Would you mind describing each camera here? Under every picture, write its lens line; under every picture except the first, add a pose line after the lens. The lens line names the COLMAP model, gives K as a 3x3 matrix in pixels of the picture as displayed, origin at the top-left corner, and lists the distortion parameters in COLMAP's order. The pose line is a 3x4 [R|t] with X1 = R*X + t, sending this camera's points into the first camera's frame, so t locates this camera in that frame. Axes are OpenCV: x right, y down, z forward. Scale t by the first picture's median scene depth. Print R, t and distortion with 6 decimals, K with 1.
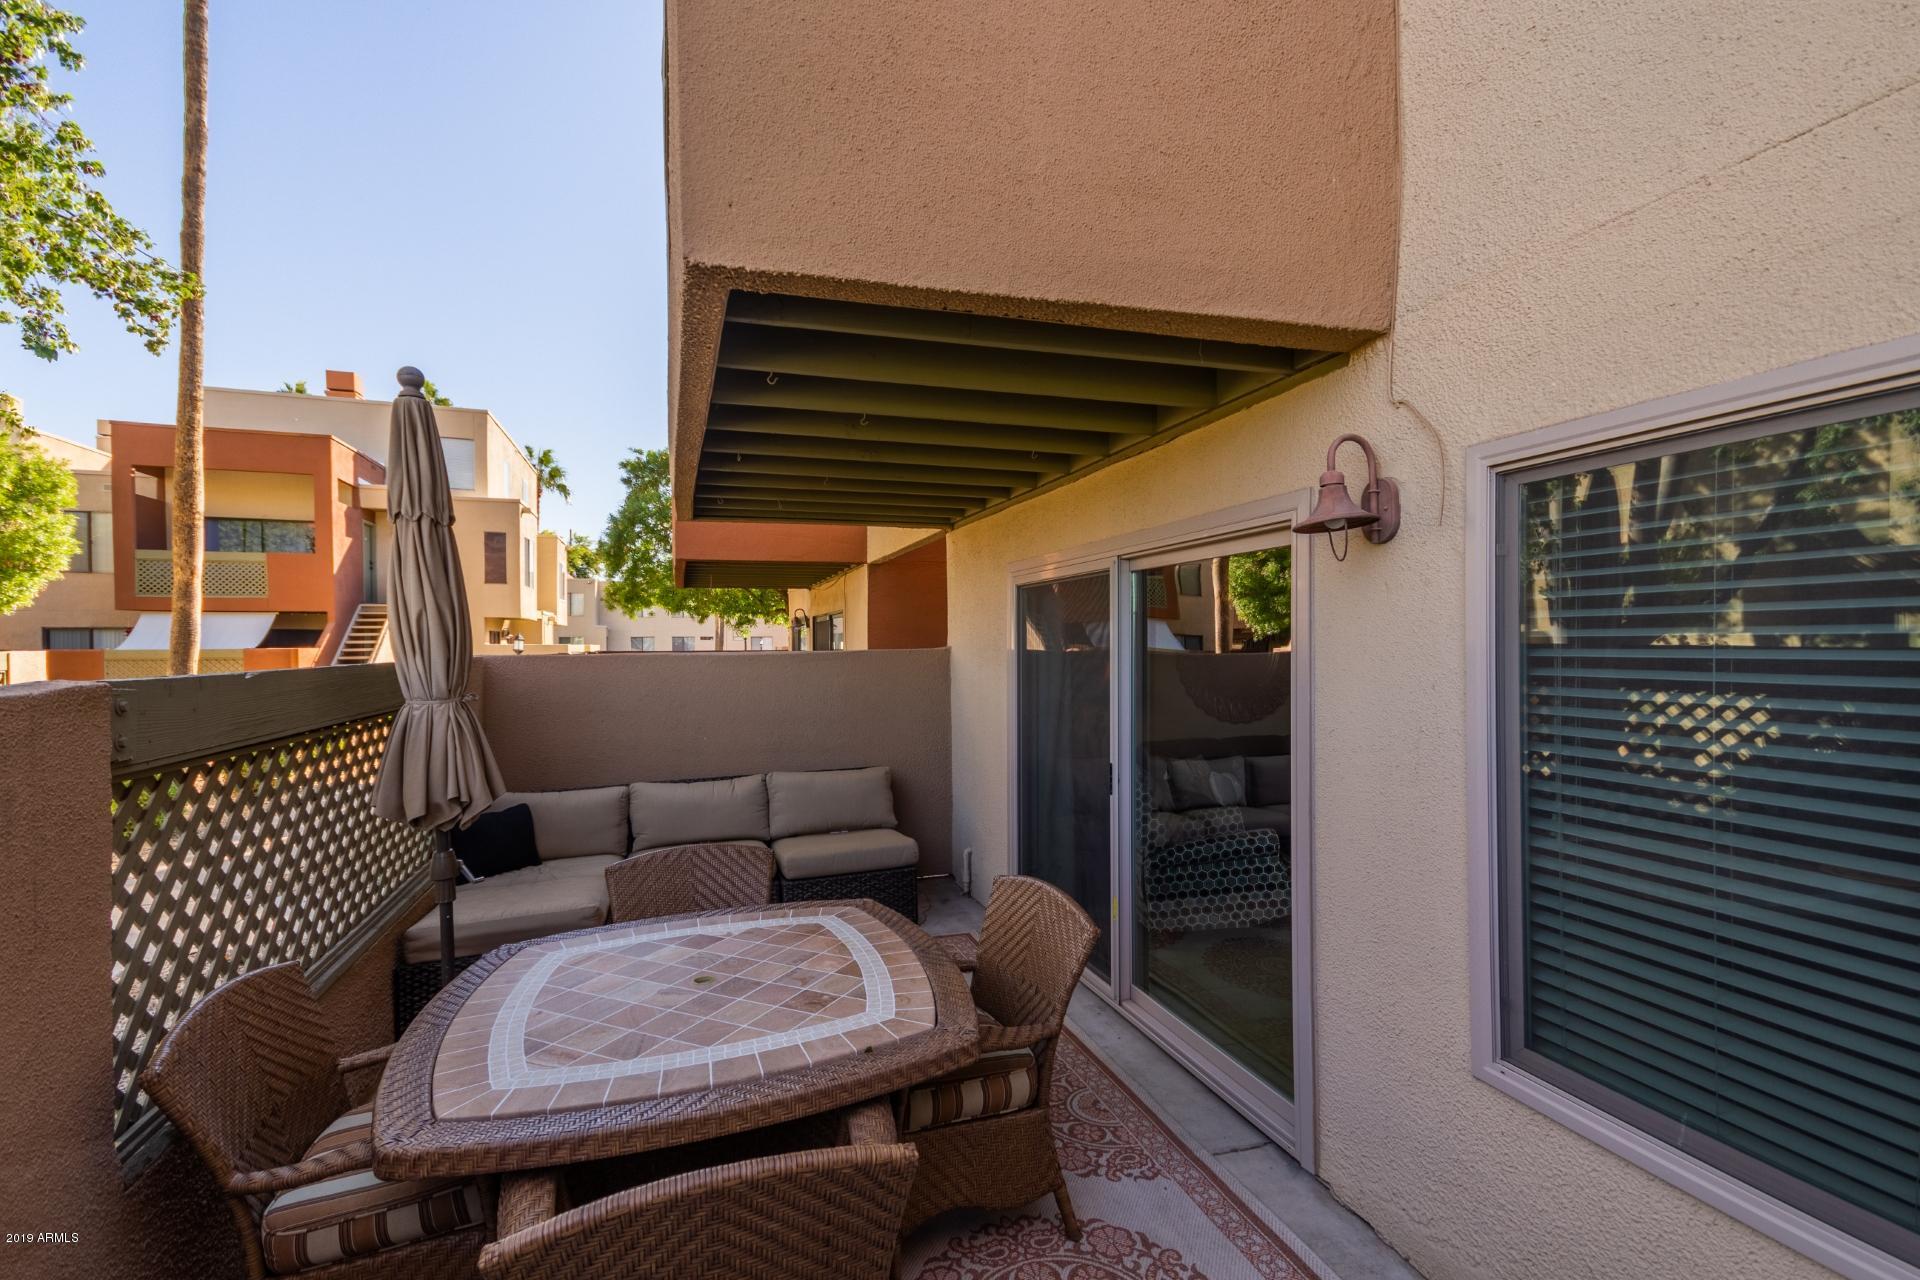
lens RADIAL K [[872.2, 0, 967.9], [0, 872.2, 657.0], [0, 0, 1]] dist [0.008551, 0.000705]
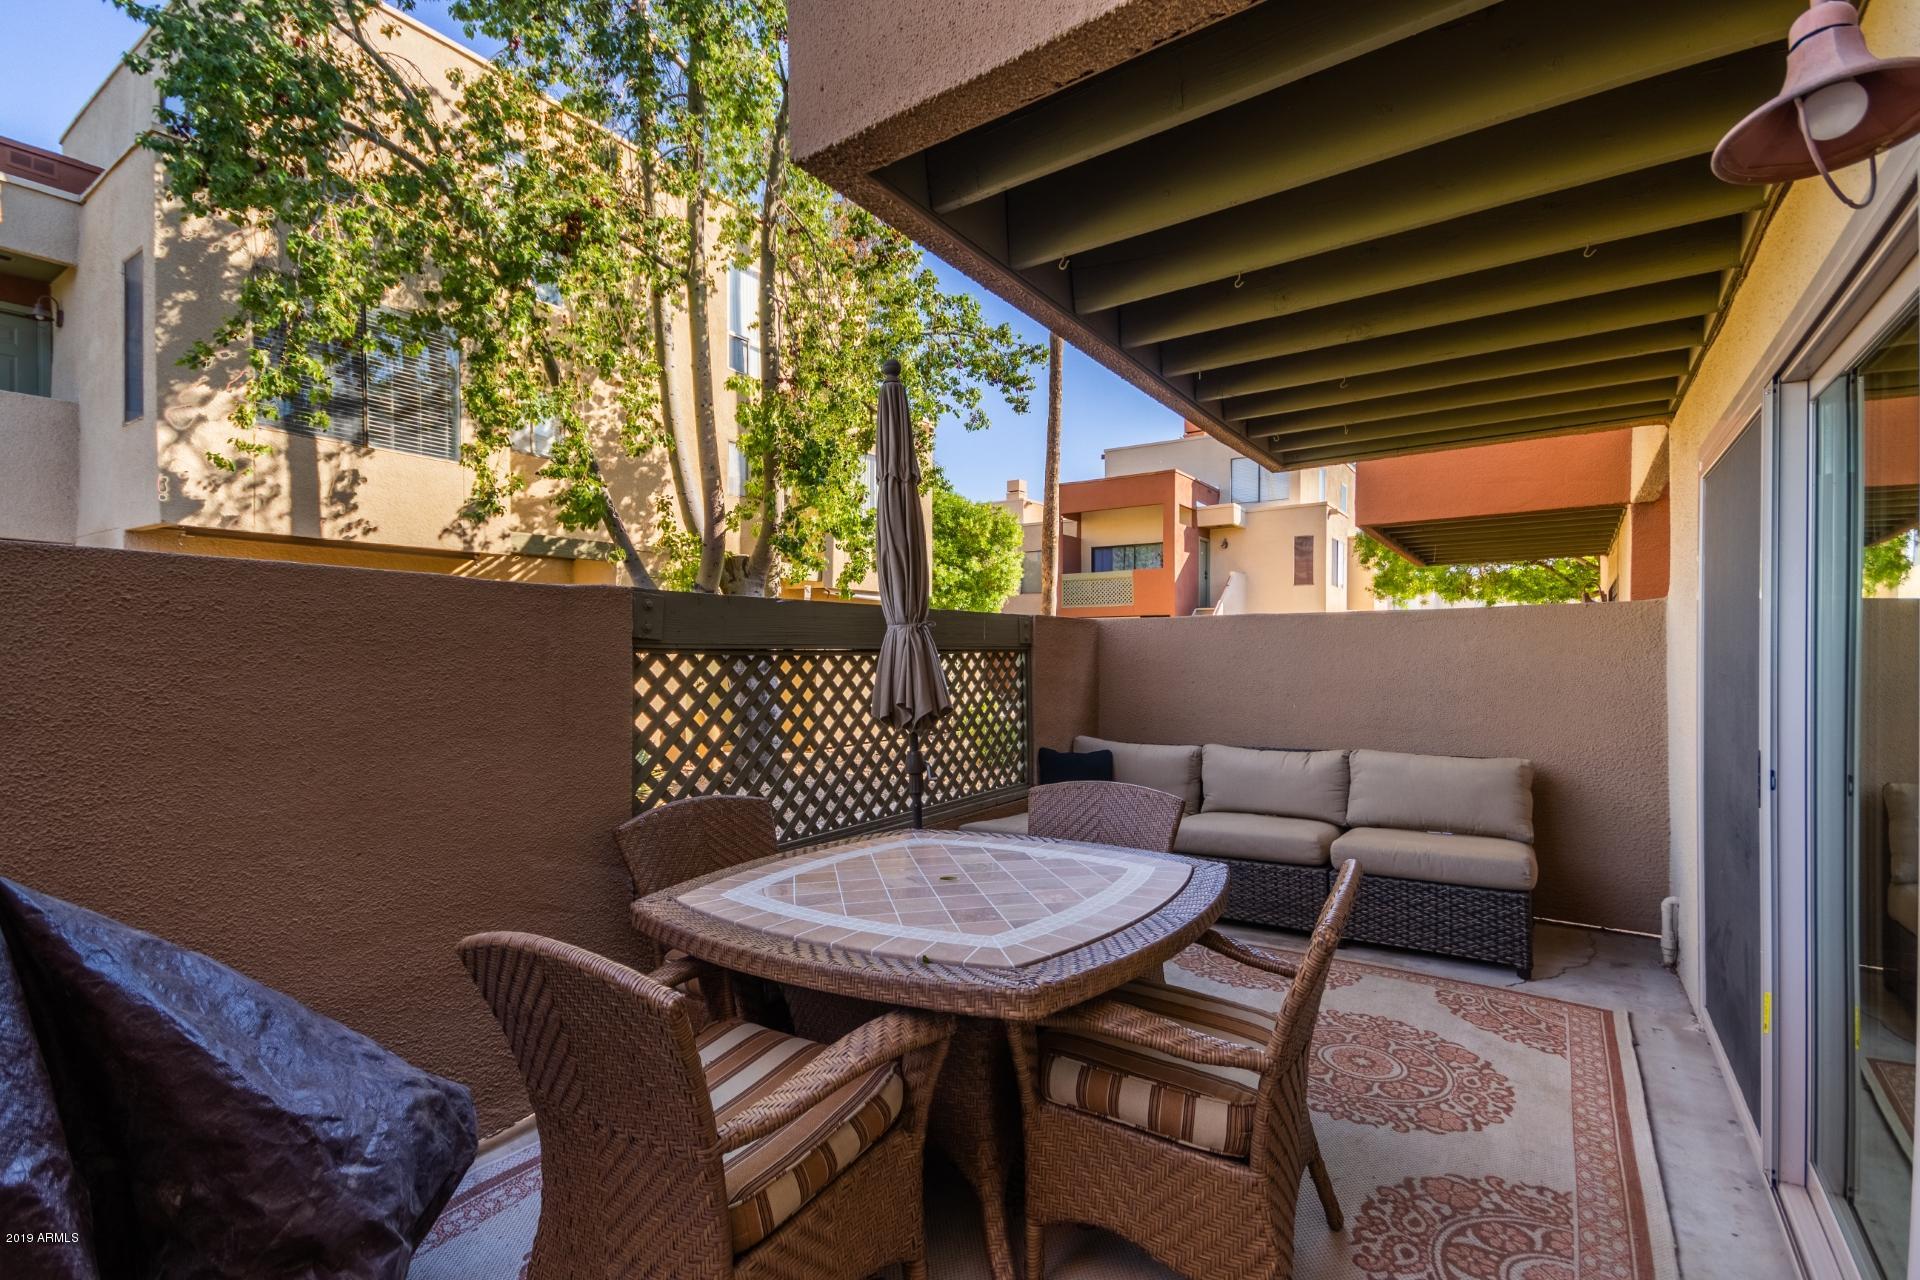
lens RADIAL K [[872.2, 0, 967.9], [0, 872.2, 657.0], [0, 0, 1]] dist [0.008551, 0.000705]
pose [[0.598729, 0.008354, -0.800908, 0.245730], [-0.018280, 0.999828, -0.003237, 0.055492], [0.800743, 0.016579, 0.598778, 0.194690]]
